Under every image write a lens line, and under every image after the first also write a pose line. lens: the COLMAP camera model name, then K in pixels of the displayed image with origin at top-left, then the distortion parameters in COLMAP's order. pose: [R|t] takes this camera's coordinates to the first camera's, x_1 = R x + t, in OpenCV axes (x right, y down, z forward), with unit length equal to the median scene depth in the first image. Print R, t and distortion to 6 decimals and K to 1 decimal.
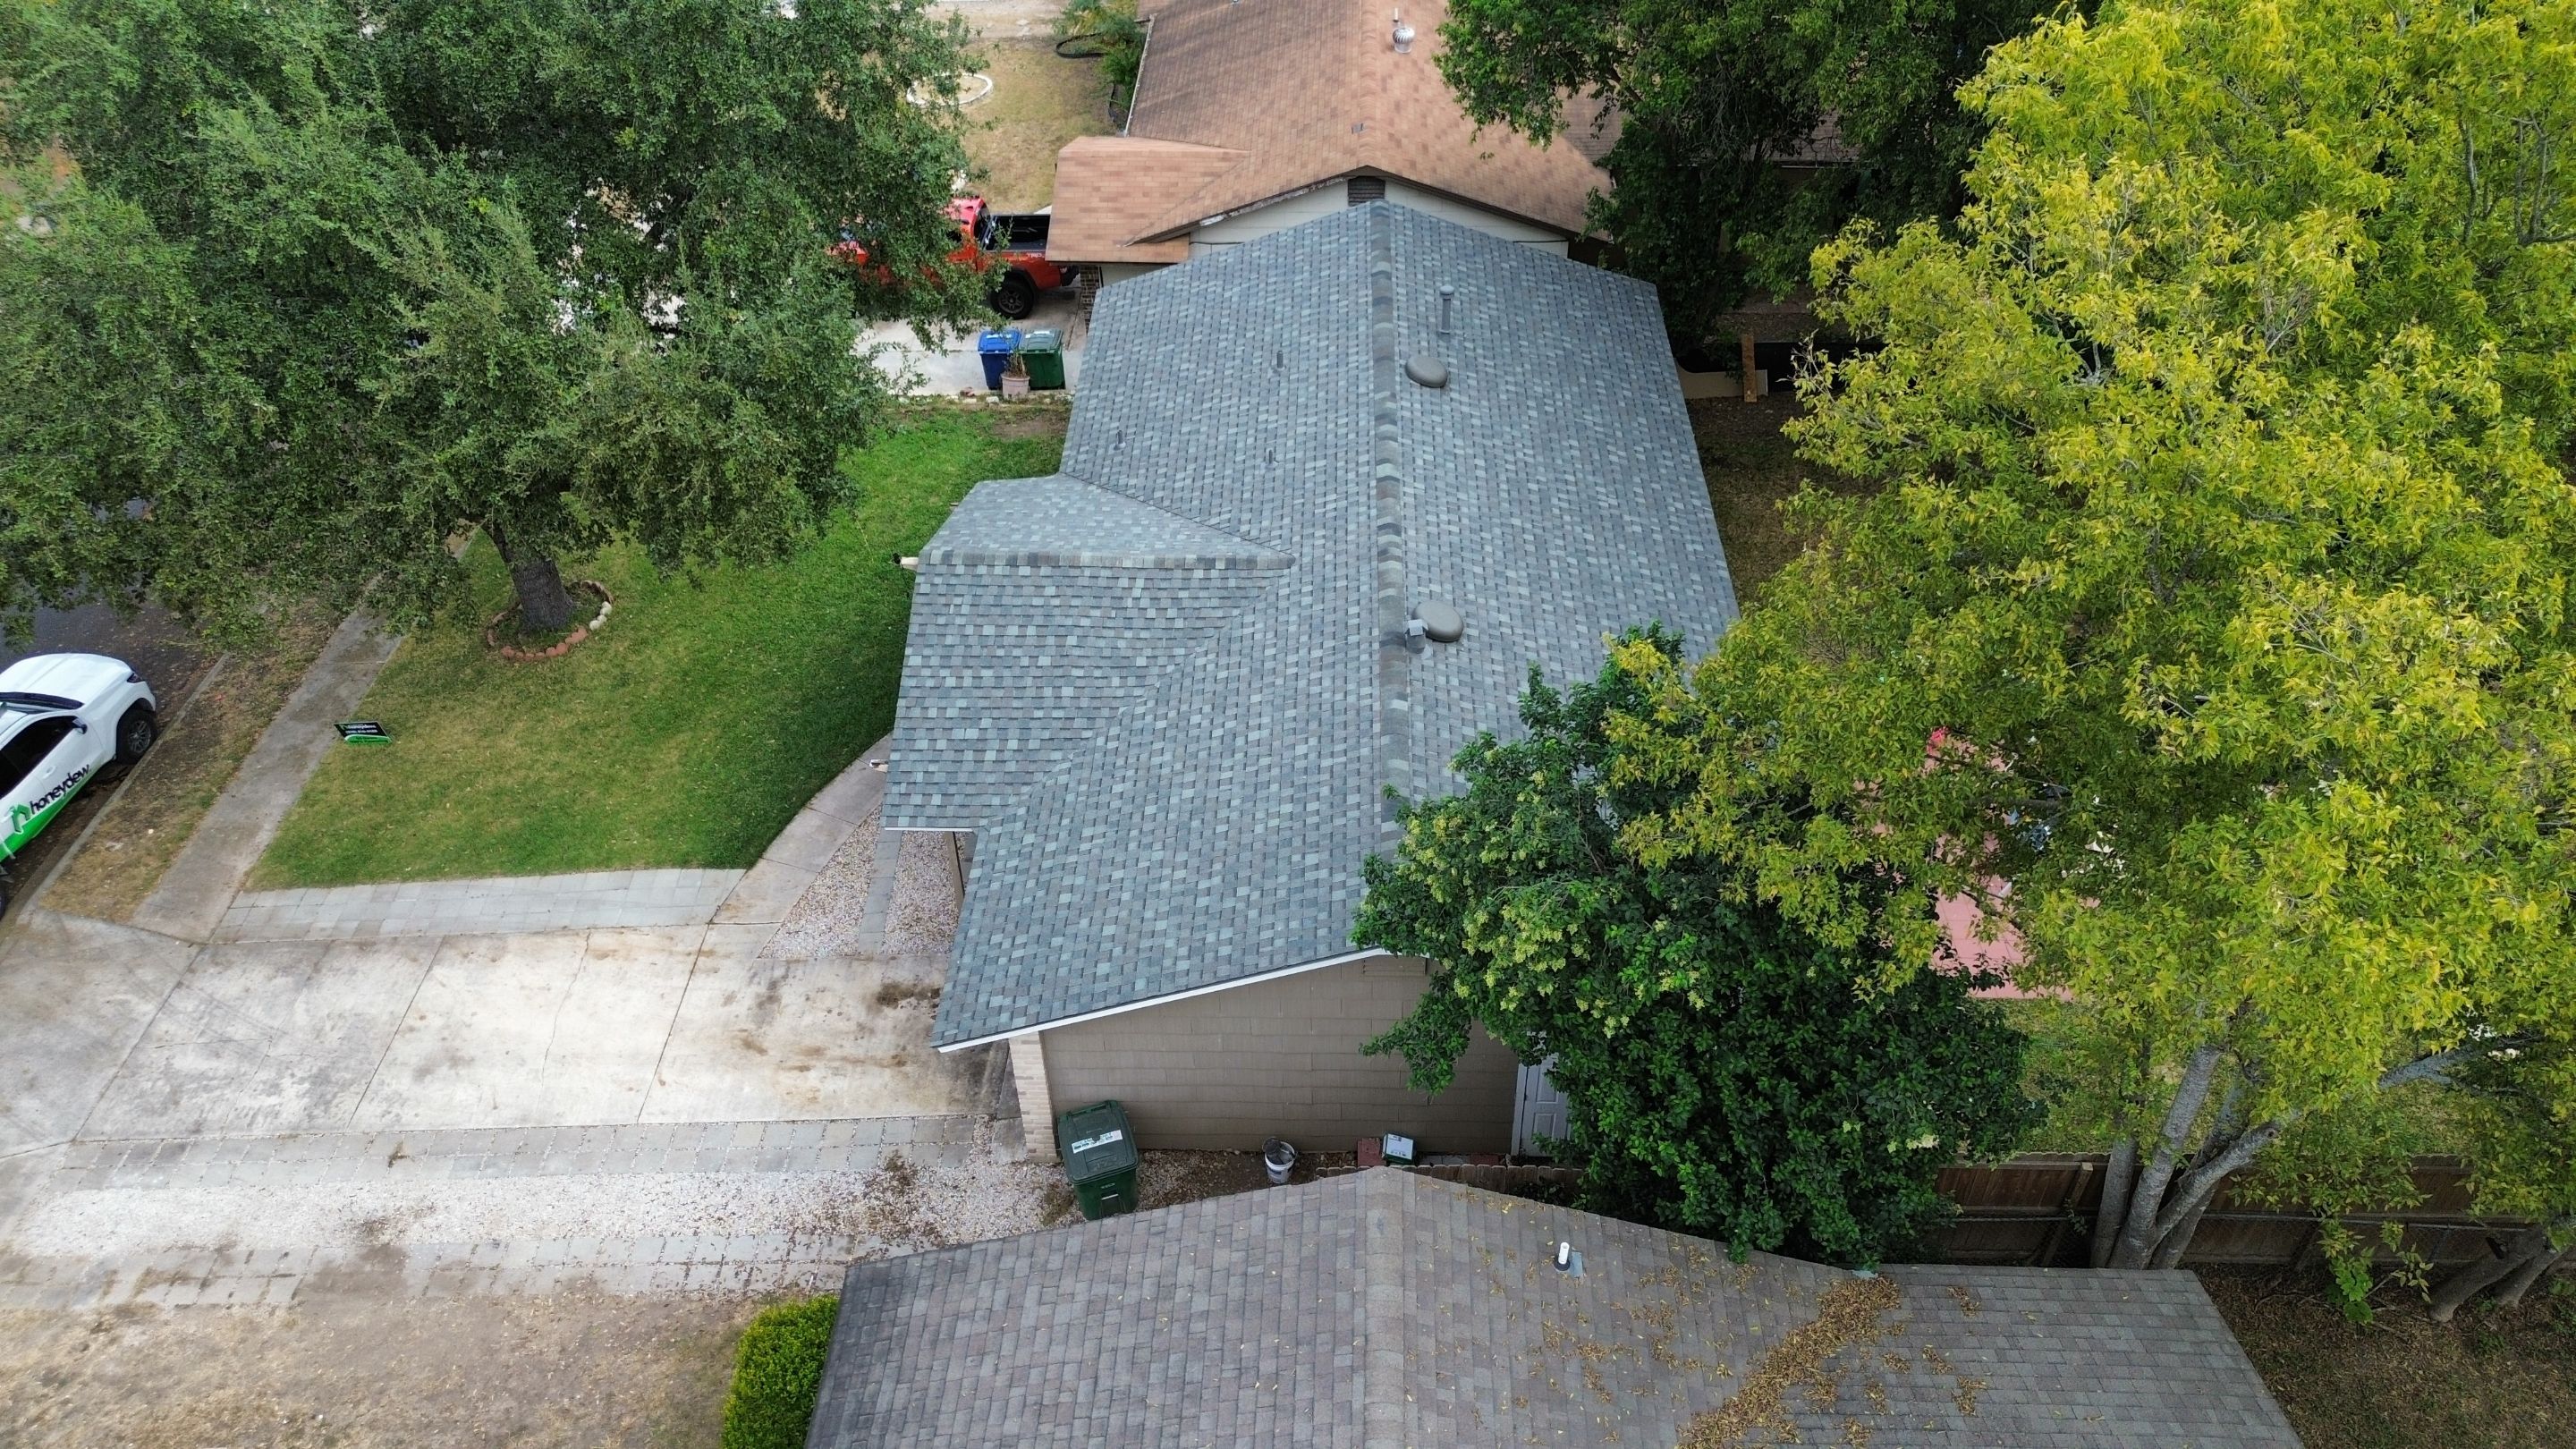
lens RADIAL K [[1821.0, 0, 1294.6], [0, 1821.0, 713.3], [0, 0, 1]] dist [0.176306, -0.359947]
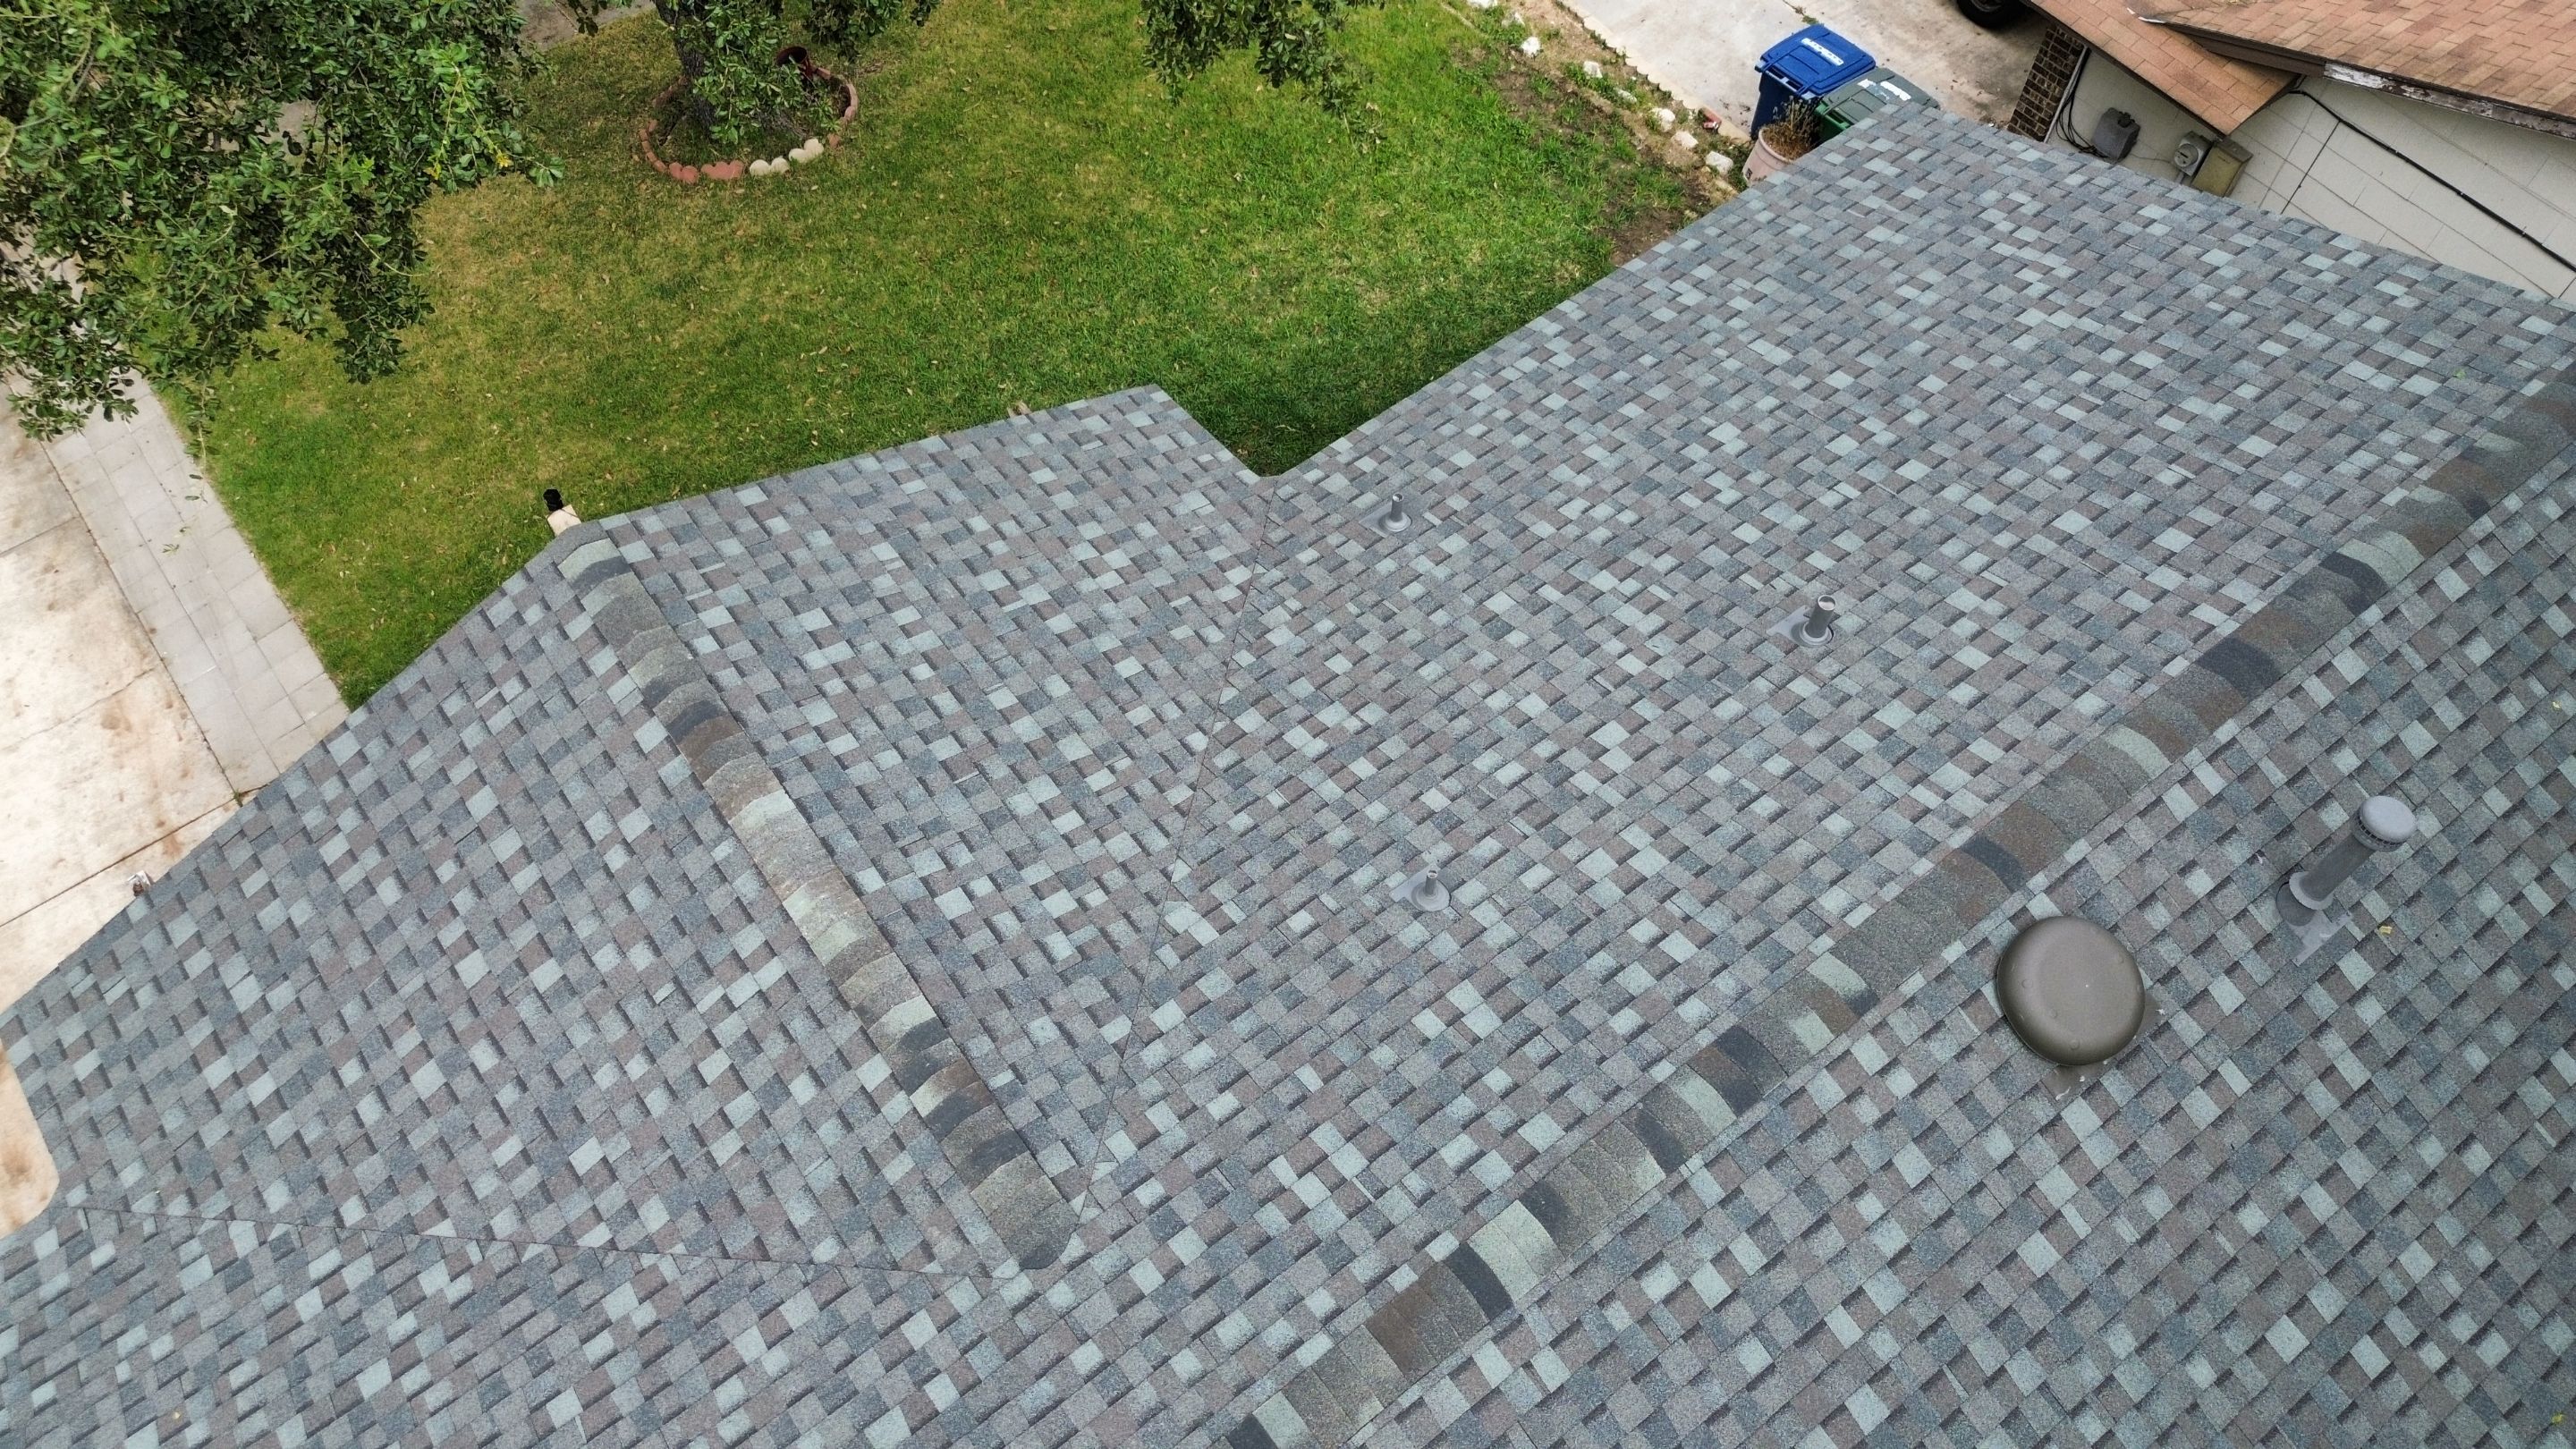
lens RADIAL K [[1817.5, 0, 1295.7], [0, 1817.5, 721.7], [0, 0, 1]] dist [0.086091, -0.085514]
pose [[0.623350, 0.673040, -0.398060, 0.097674], [-0.509475, 0.735759, 0.446201, -0.339432], [0.593187, -0.075338, 0.801532, 0.796020]]
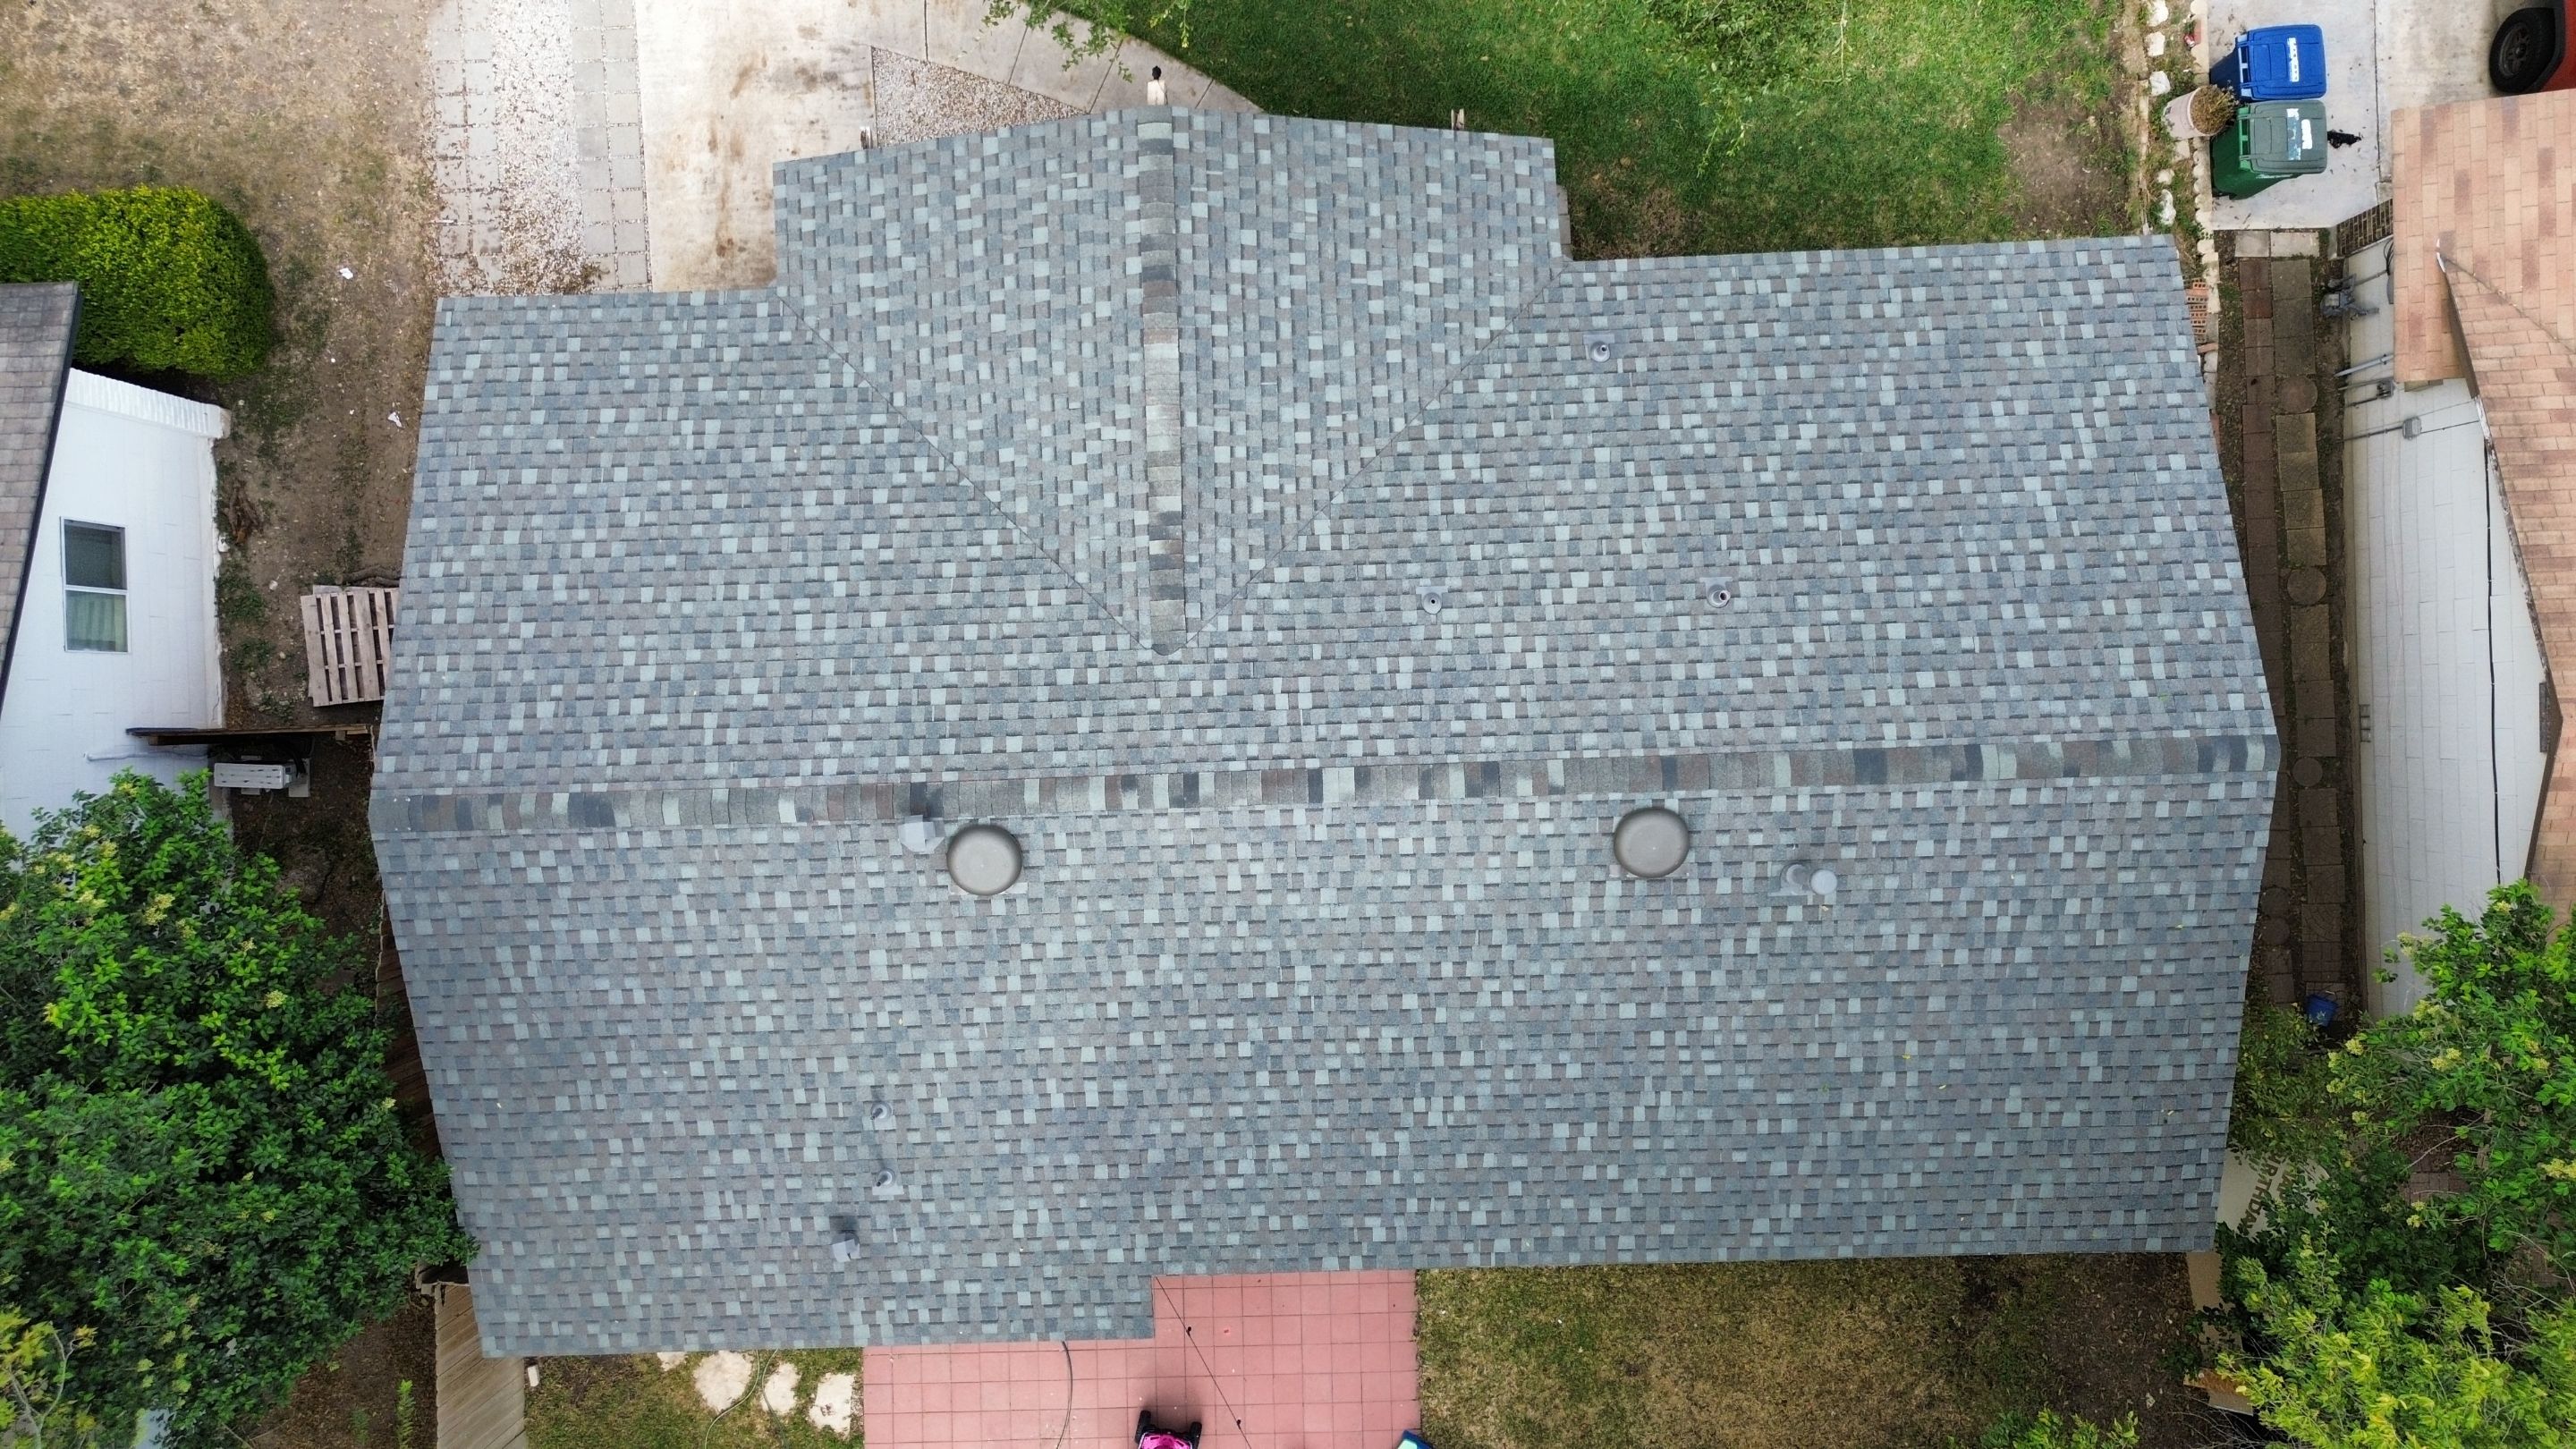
lens RADIAL K [[1815.5, 0, 1296.9], [0, 1815.5, 726.0], [0, 0, 1]] dist [0.089592, -0.090724]
pose [[0.057405, 0.998150, 0.020015, 0.017012], [-0.642393, 0.021583, 0.766071, -0.668983], [0.764222, -0.056834, 0.642444, 0.616112]]
